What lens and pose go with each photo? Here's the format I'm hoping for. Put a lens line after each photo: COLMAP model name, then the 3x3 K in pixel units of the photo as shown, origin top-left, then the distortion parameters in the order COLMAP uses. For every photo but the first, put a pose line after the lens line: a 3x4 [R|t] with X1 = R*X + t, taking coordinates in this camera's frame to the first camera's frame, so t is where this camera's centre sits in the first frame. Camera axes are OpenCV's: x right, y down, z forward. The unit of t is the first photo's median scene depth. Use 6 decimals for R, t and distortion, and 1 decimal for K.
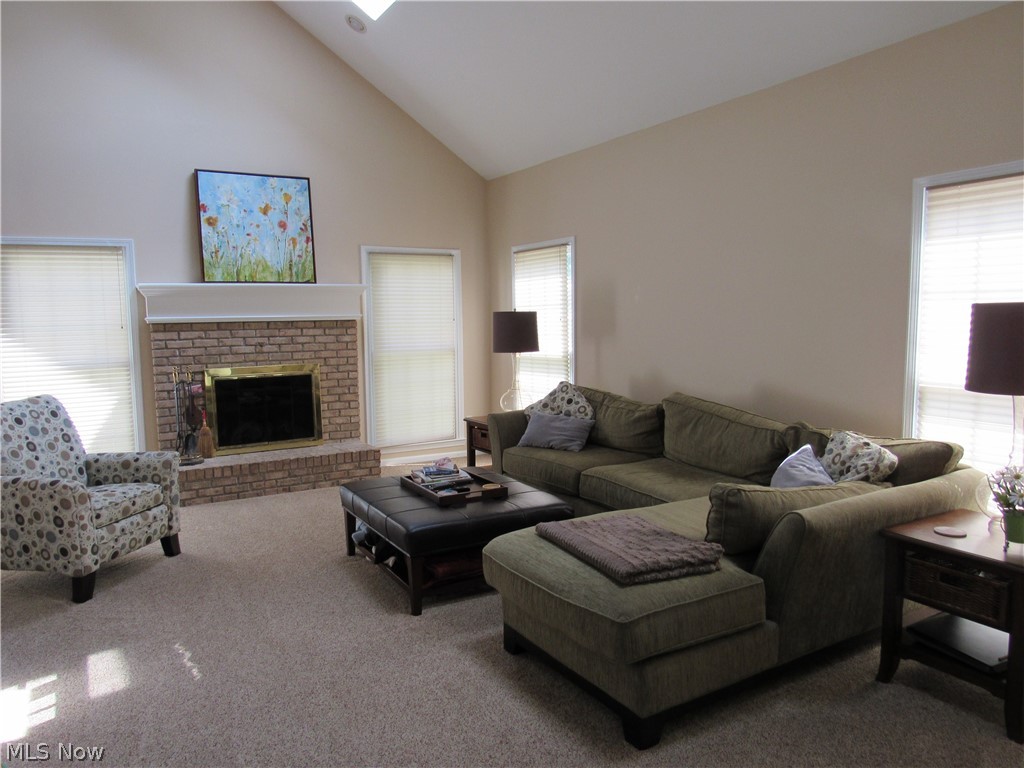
lens RADIAL K [[736.6, 0, 509.0], [0, 736.6, 383.8], [0, 0, 1]] dist [-0.023374, 0.029852]
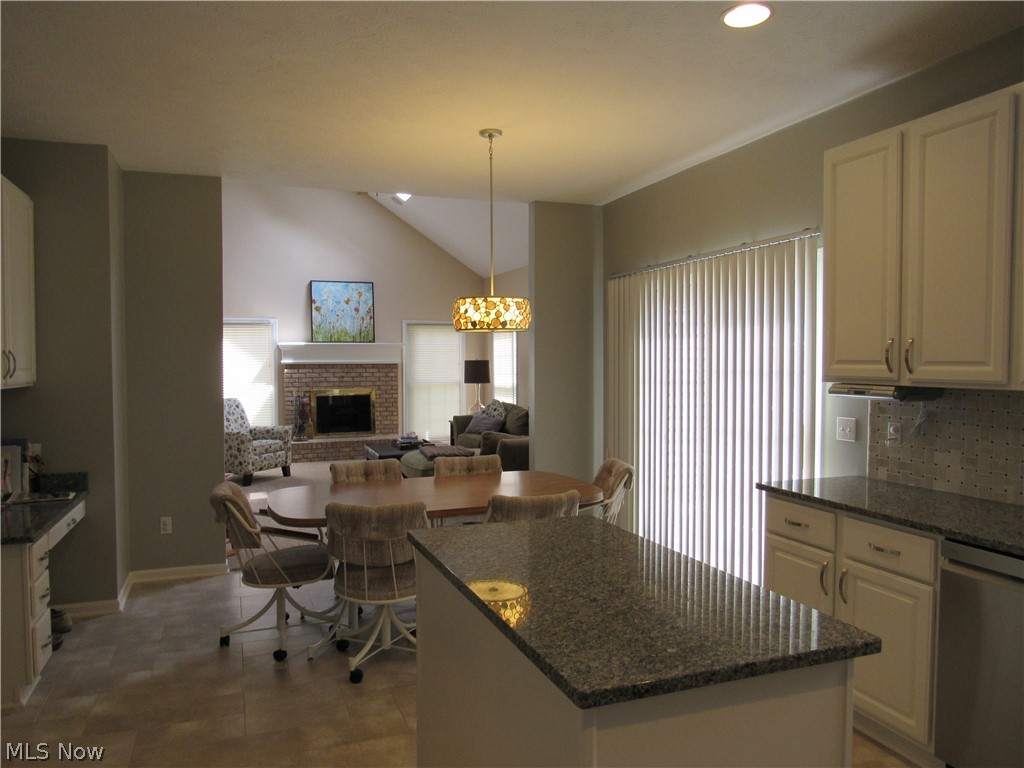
lens RADIAL K [[736.6, 0, 507.4], [0, 736.6, 385.9], [0, 0, 1]] dist [-0.023374, 0.029852]
pose [[0.984689, 0.017191, -0.173470, 0.377214], [-0.027313, 0.998050, -0.056130, 0.059103], [0.172167, 0.060009, 0.983238, -0.700752]]
